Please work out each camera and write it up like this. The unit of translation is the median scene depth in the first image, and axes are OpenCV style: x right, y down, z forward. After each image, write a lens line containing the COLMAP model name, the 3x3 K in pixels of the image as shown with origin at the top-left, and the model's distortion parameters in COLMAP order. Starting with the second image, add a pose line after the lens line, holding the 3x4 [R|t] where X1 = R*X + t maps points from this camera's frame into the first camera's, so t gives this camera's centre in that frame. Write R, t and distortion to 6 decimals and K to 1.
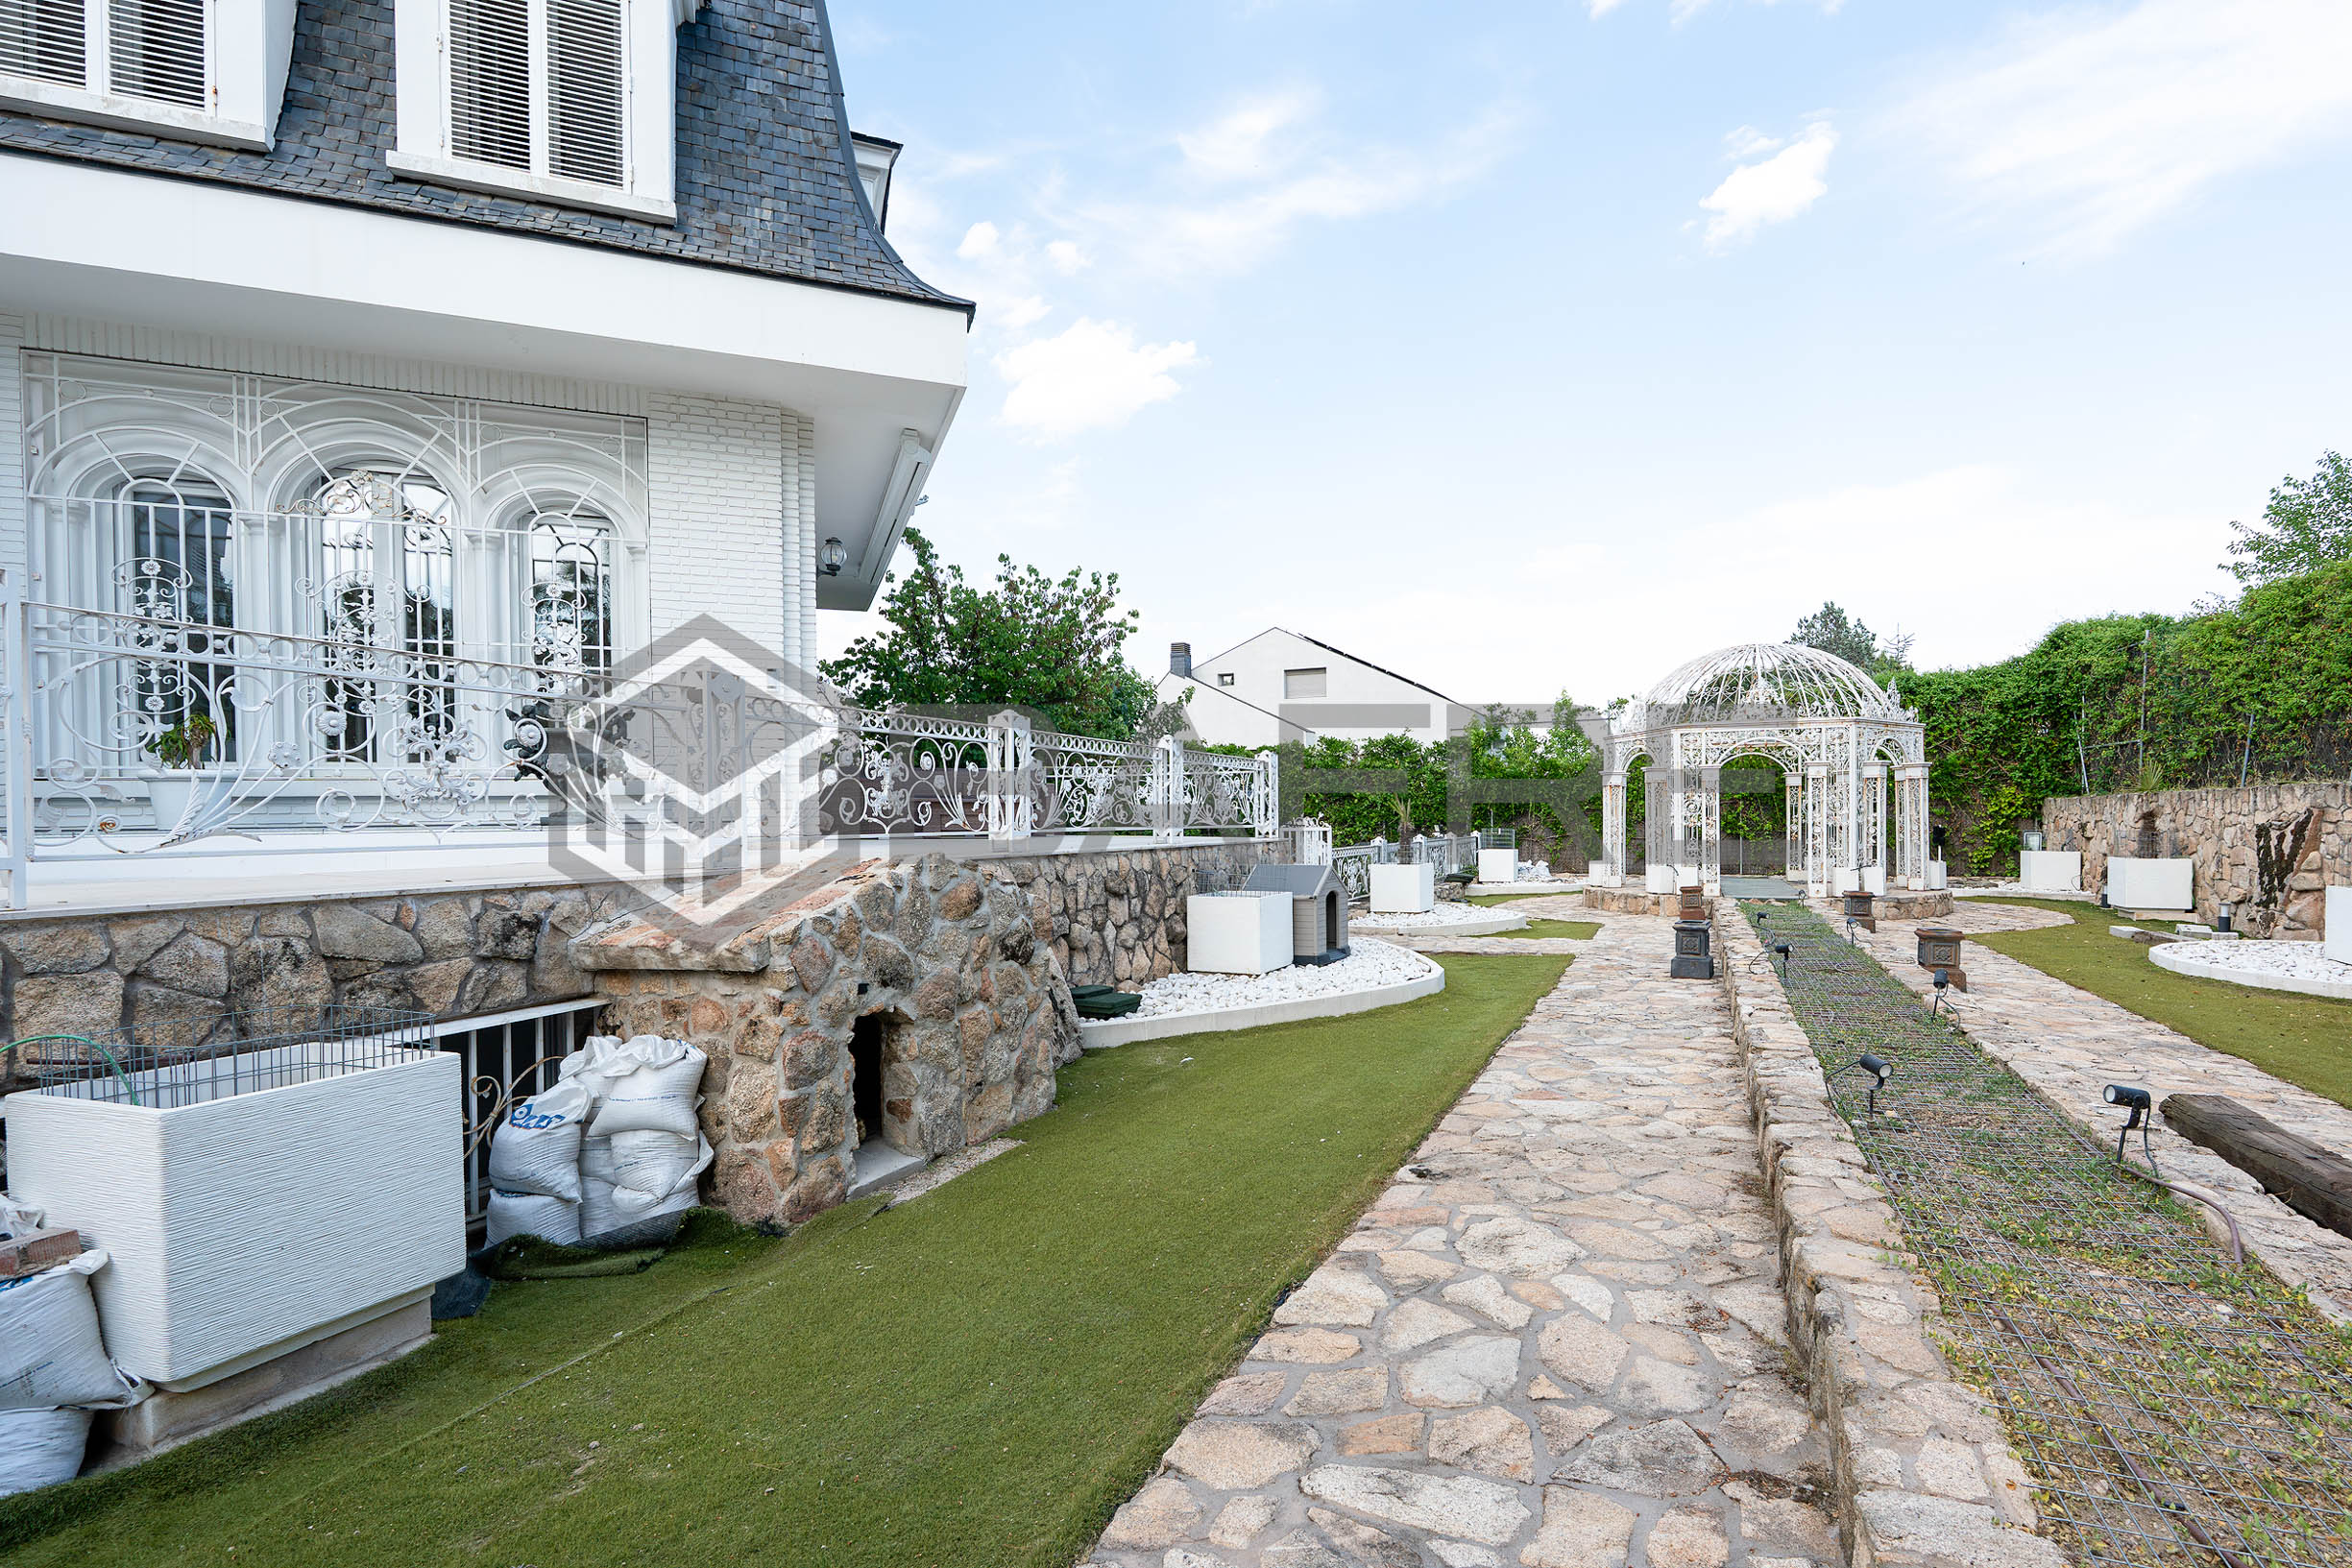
lens RADIAL K [[1104.6, 0, 1176.1], [0, 1104.6, 746.2], [0, 0, 1]] dist [-0.018245, 0.000306]
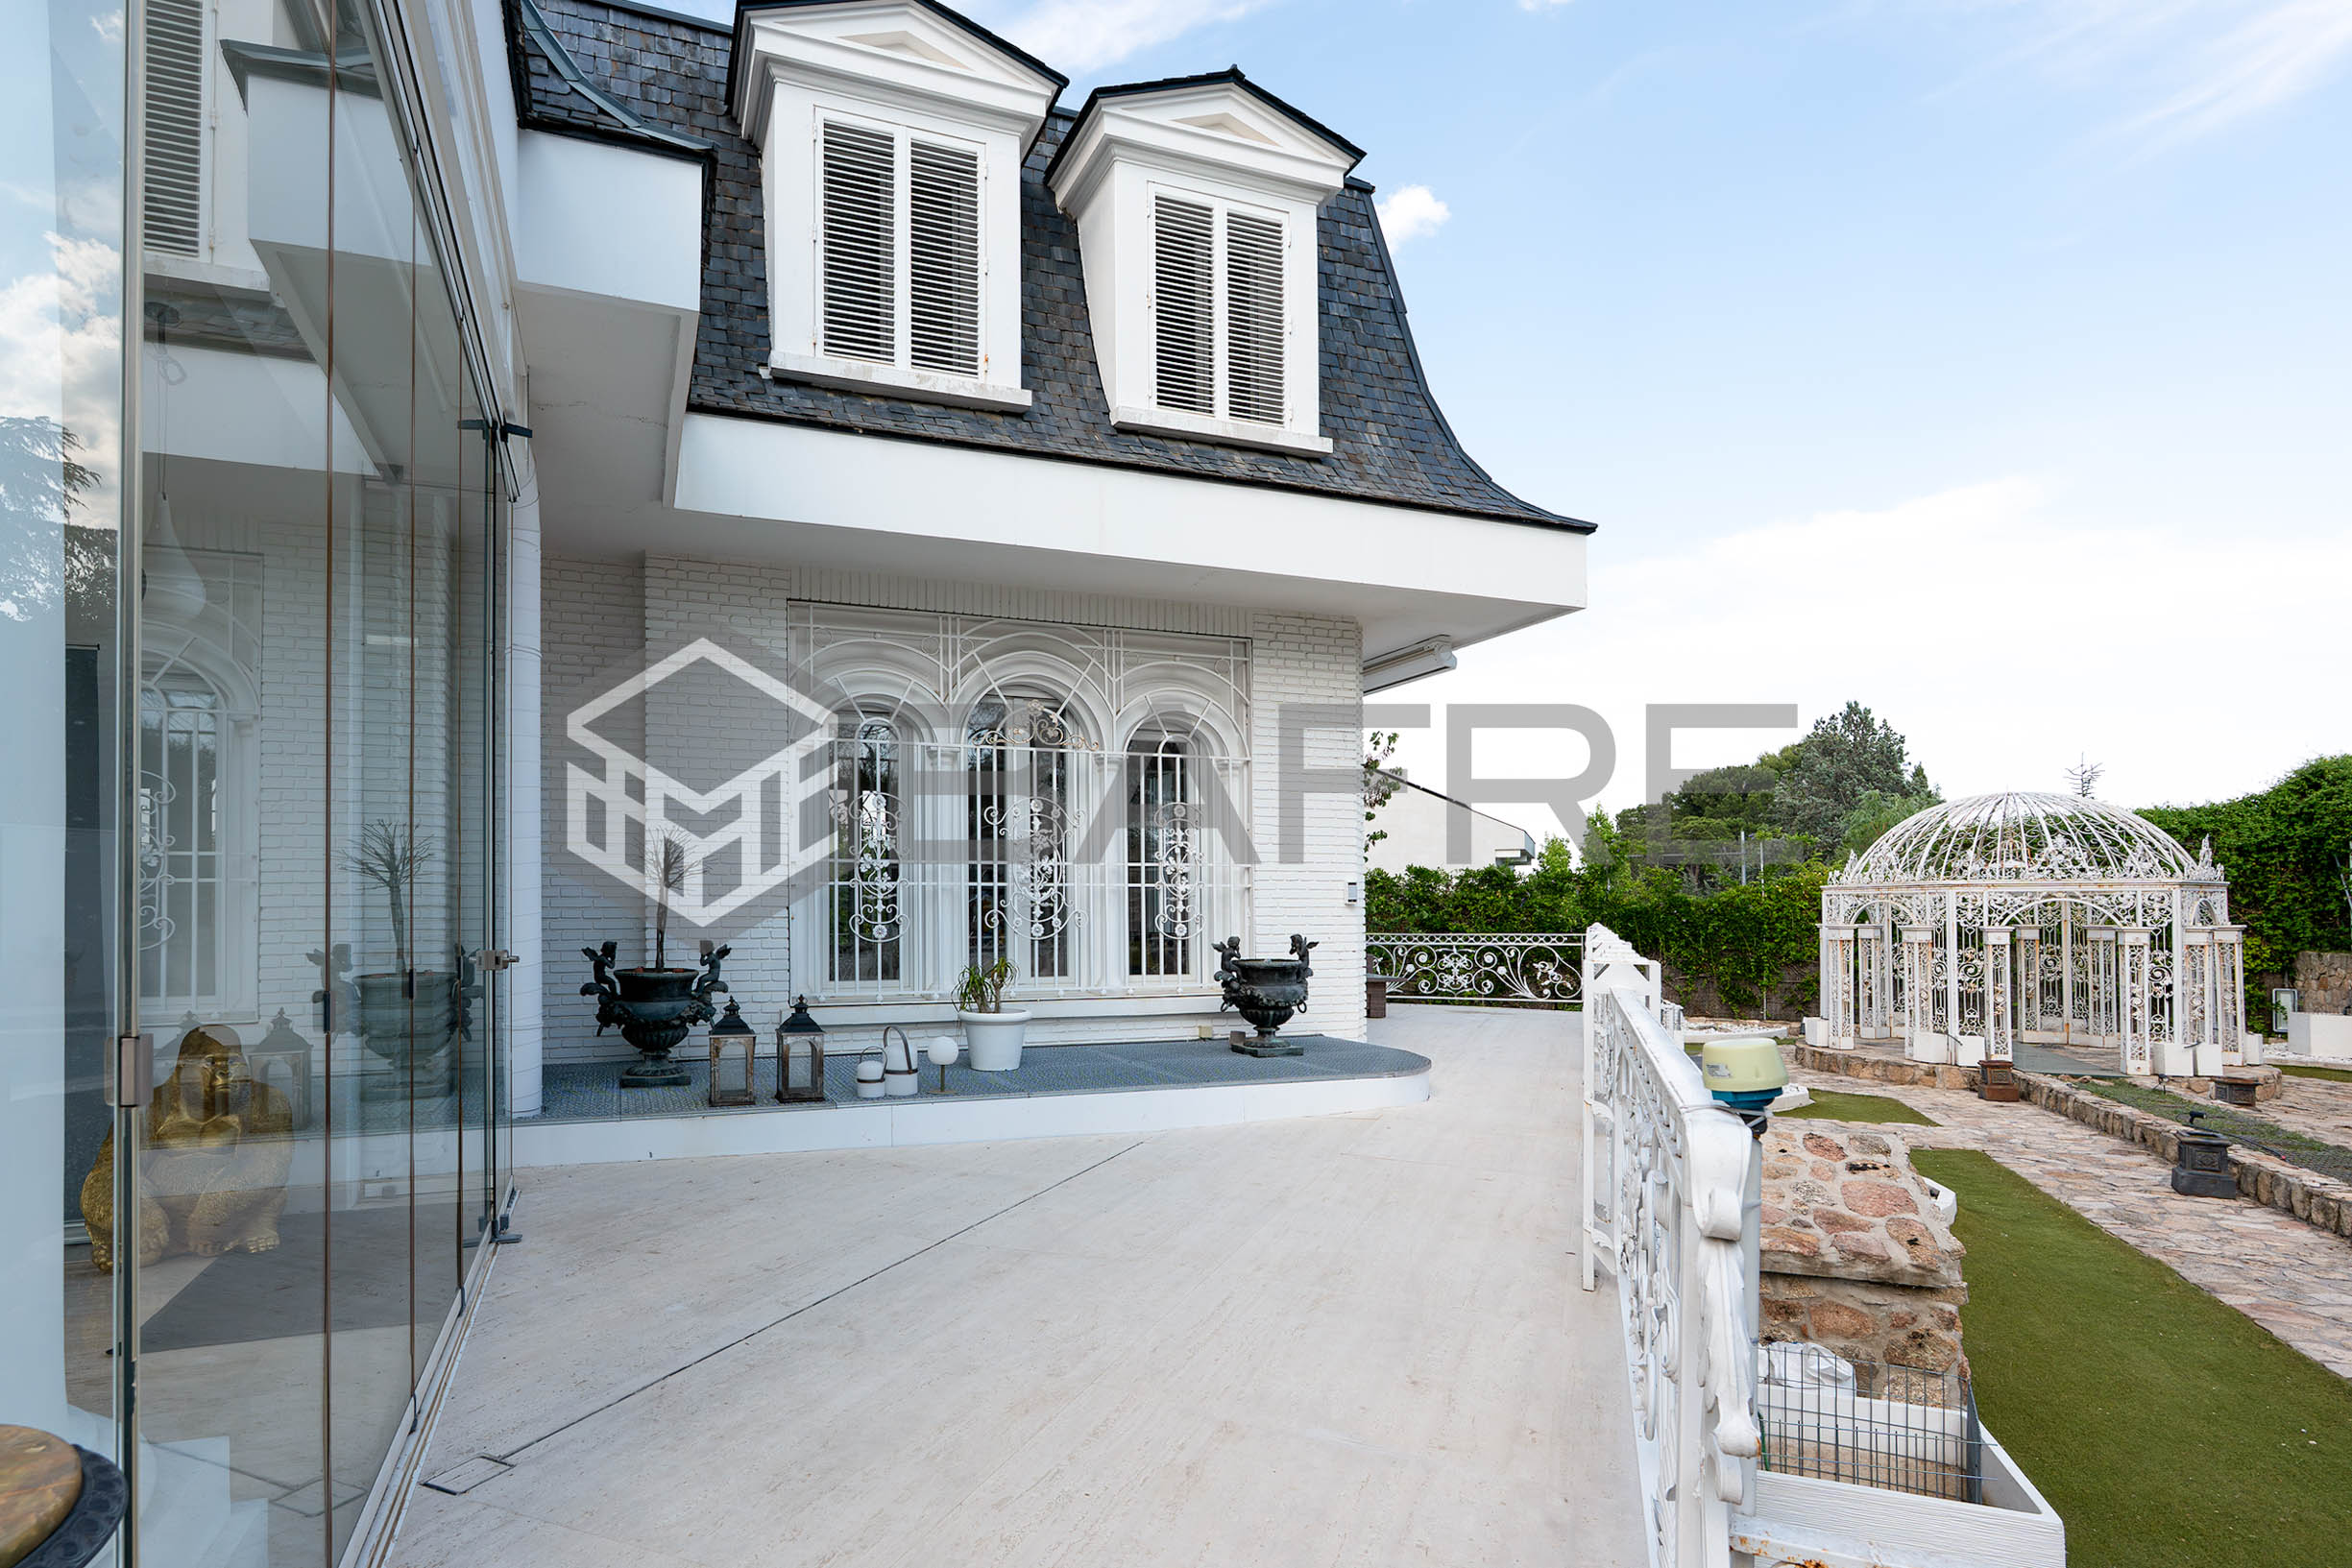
lens RADIAL K [[1109.3, 0, 1173.1], [0, 1109.3, 859.1], [0, 0, 1]] dist [-0.018004, -0.000302]
pose [[0.993806, 0.007399, -0.110881, -0.454139], [-0.009265, 0.999824, -0.016323, -0.077158], [0.110741, 0.017249, 0.993700, -0.037980]]
